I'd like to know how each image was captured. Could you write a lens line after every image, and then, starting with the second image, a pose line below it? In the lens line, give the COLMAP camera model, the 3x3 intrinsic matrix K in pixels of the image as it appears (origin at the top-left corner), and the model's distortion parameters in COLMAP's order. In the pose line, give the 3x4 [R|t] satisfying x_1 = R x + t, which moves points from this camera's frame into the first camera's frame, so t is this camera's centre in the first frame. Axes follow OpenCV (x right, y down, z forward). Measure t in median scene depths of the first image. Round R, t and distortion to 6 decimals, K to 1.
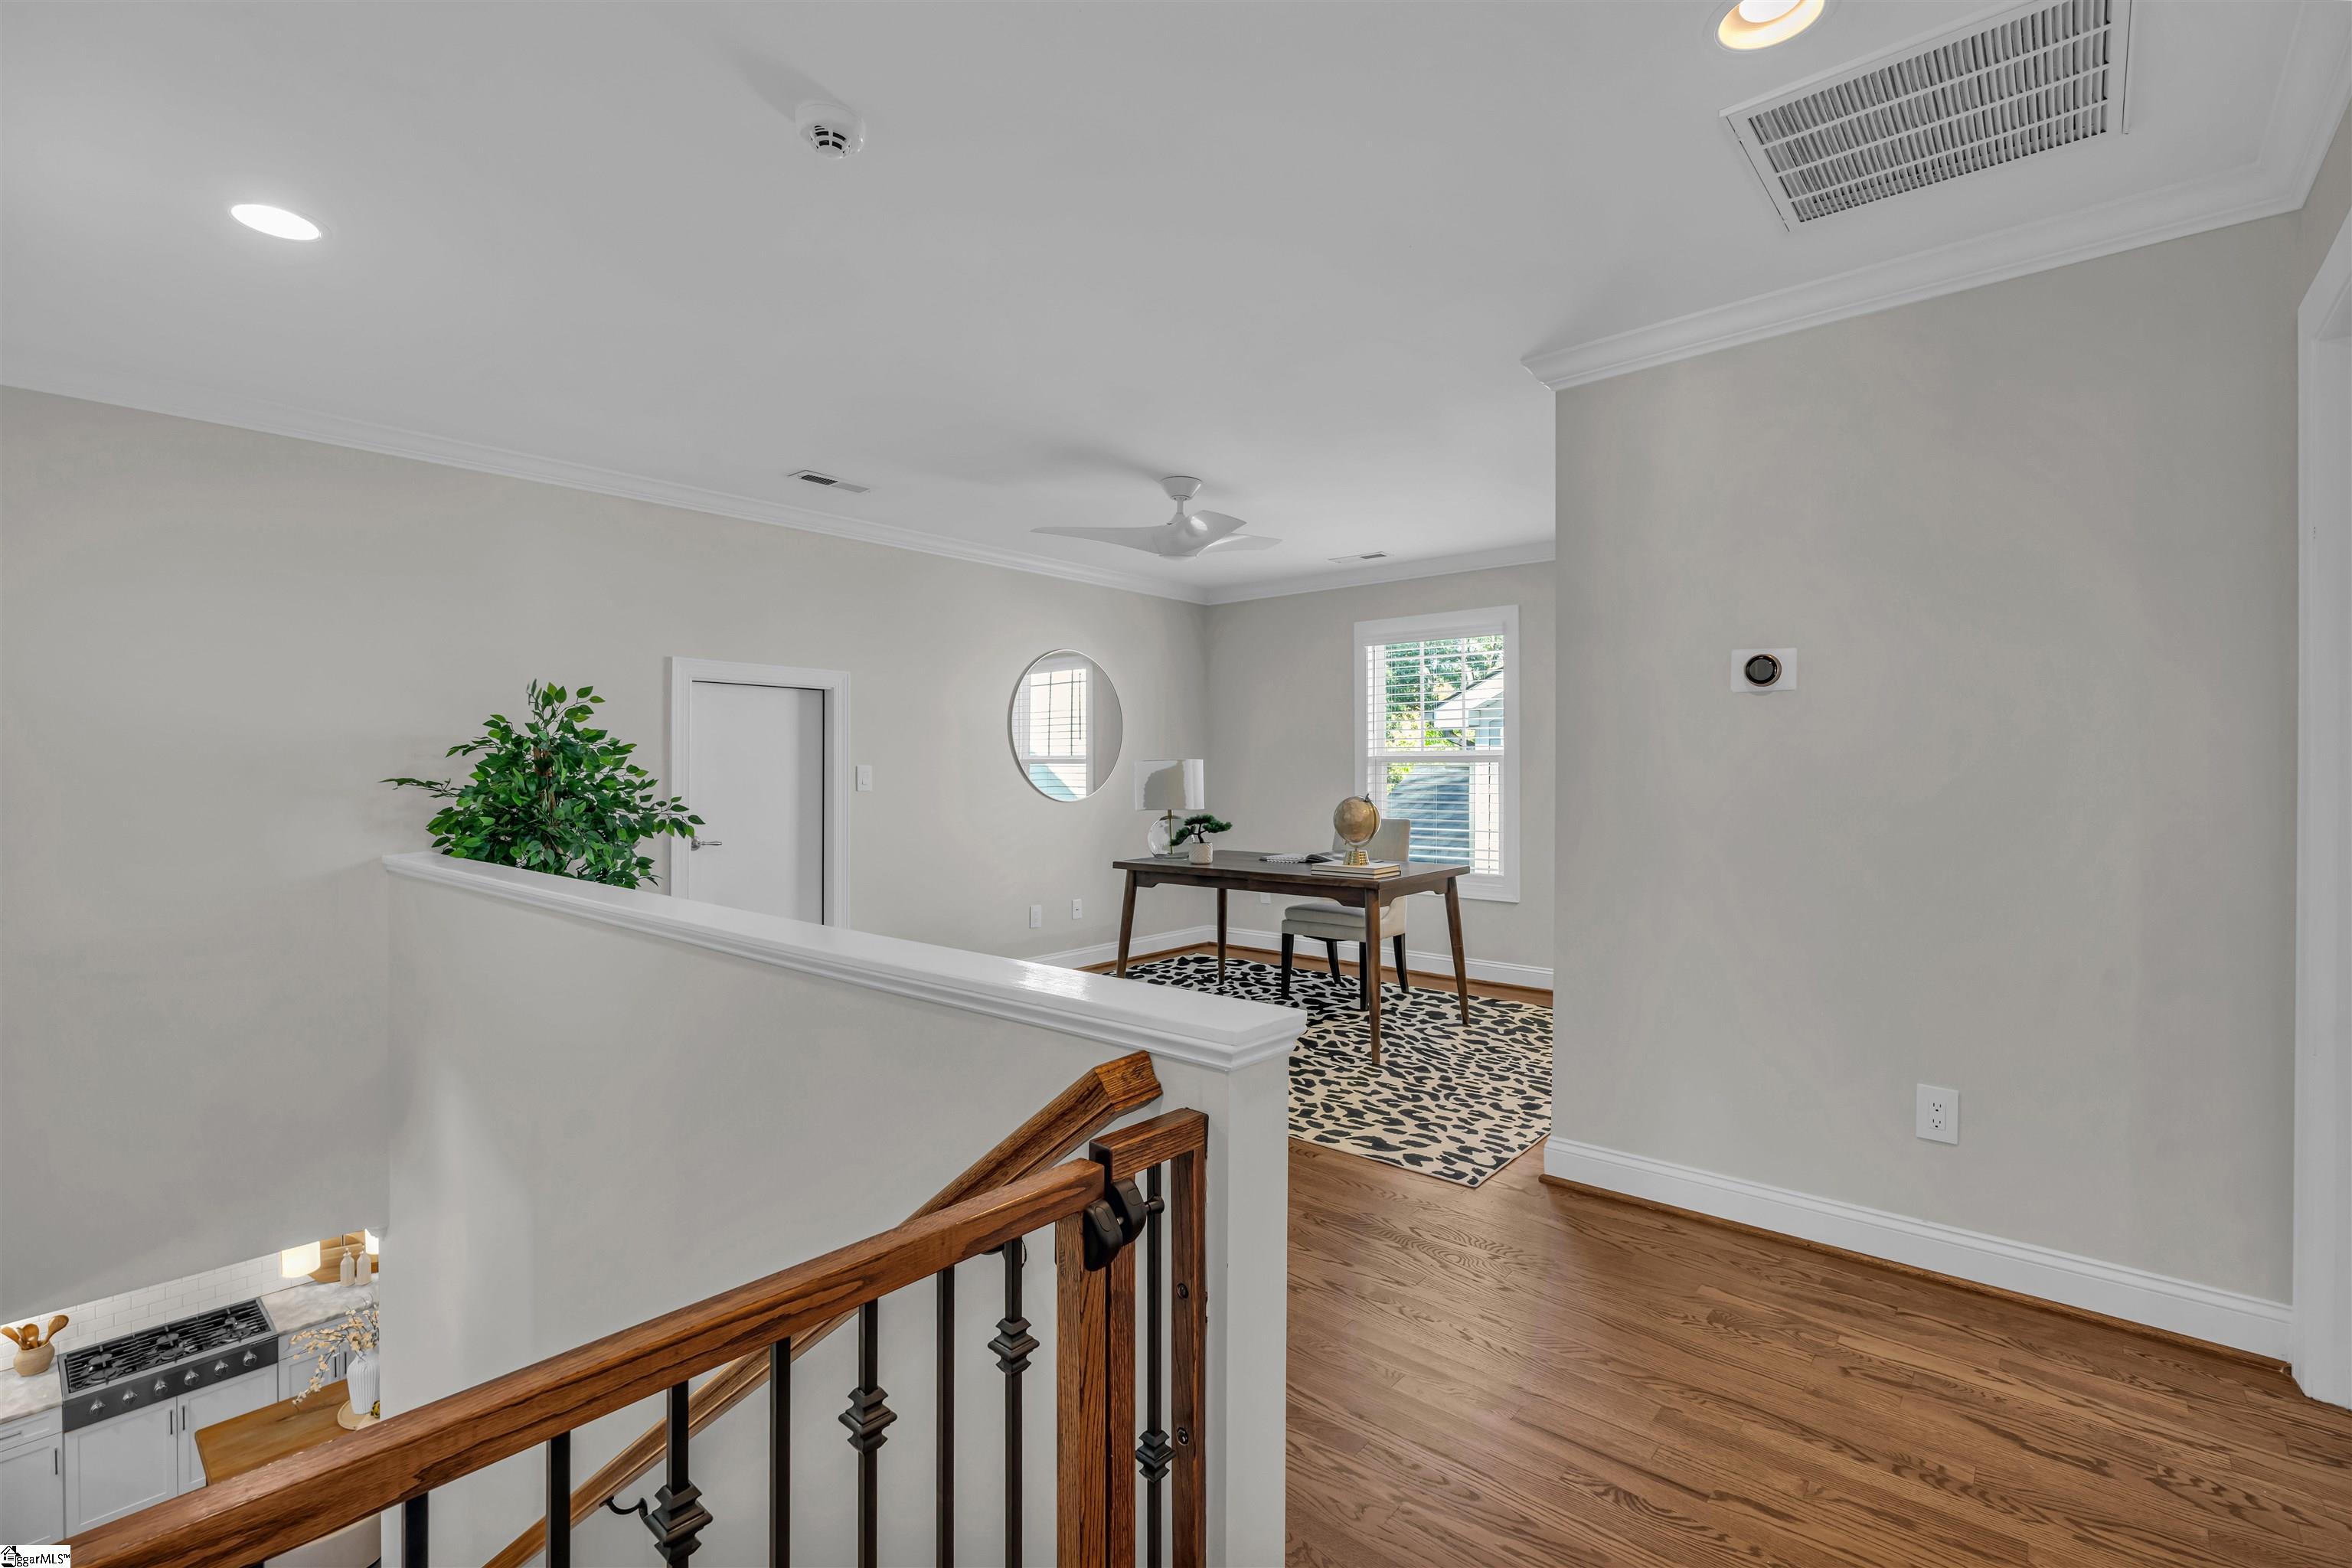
lens RADIAL K [[1044.5, 0, 1176.7], [0, 1044.5, 771.7], [0, 0, 1]] dist [-0.003123, -0.000418]
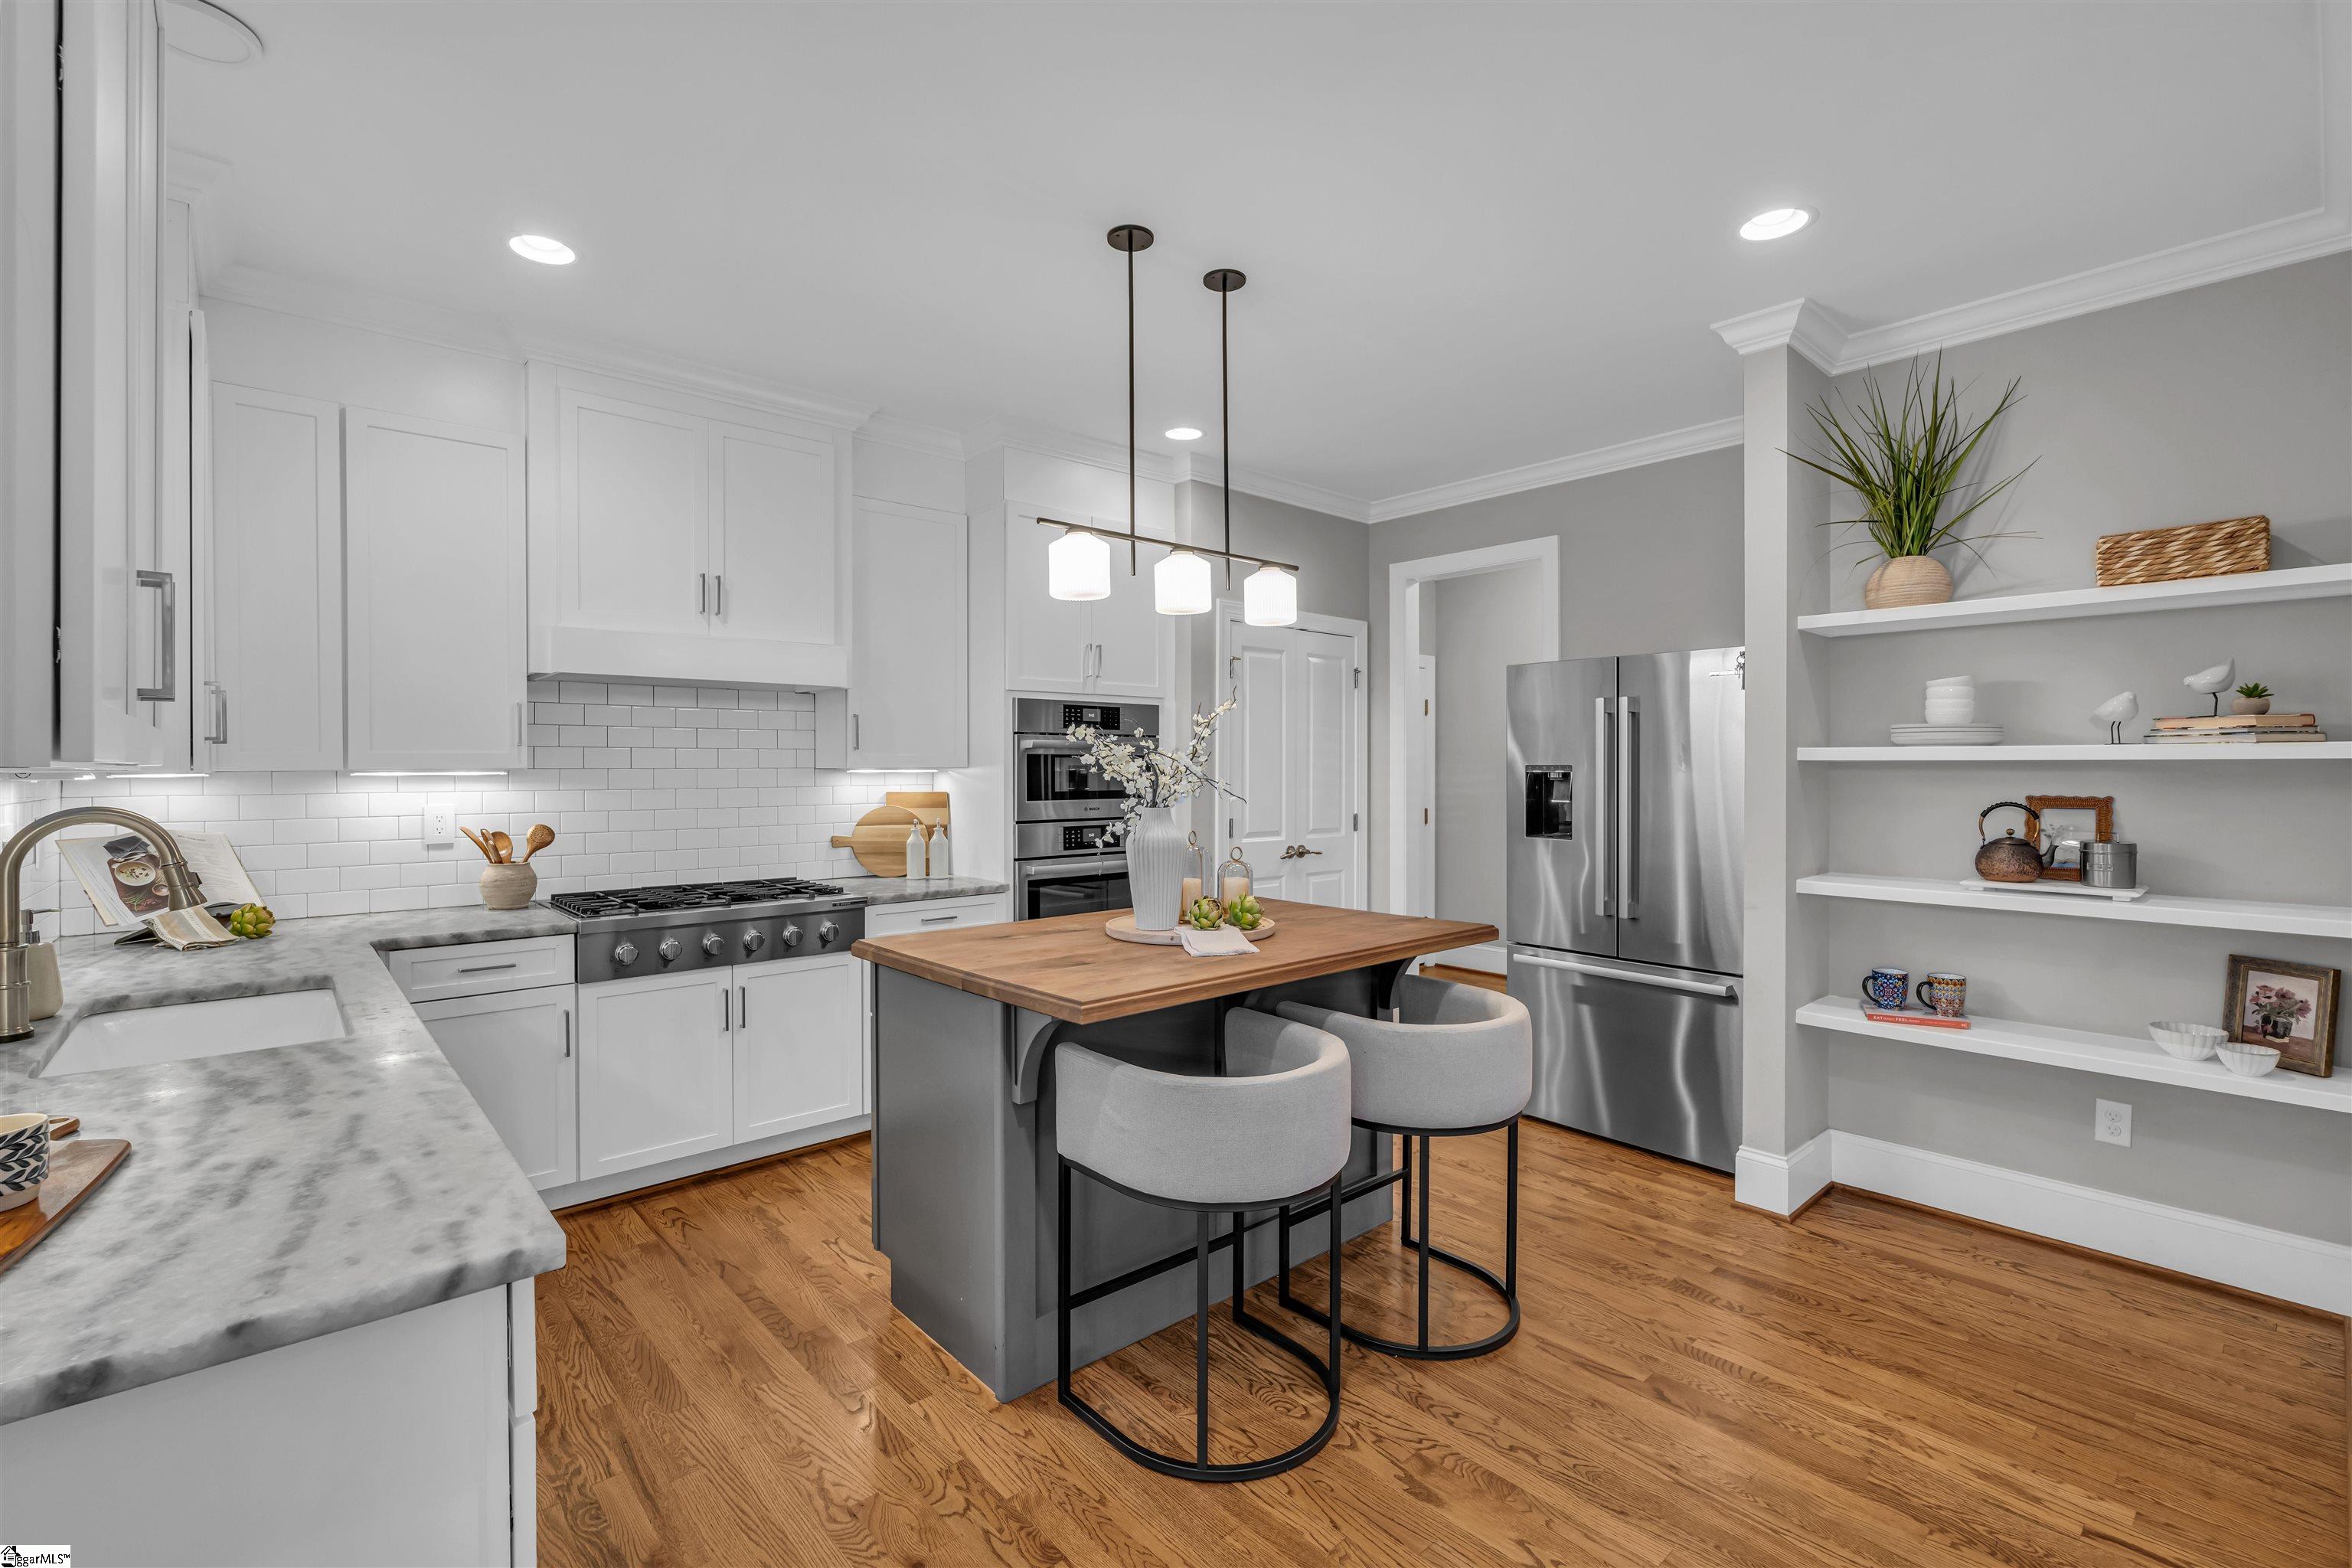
lens RADIAL K [[1044.5, 0, 1176.7], [0, 1044.5, 771.7], [0, 0, 1]] dist [-0.003123, -0.000418]
pose [[0.991202, -0.001860, -0.132343, -0.658614], [0.001815, 0.999998, -0.000458, 0.504364], [0.132343, 0.000214, 0.991204, 0.477812]]
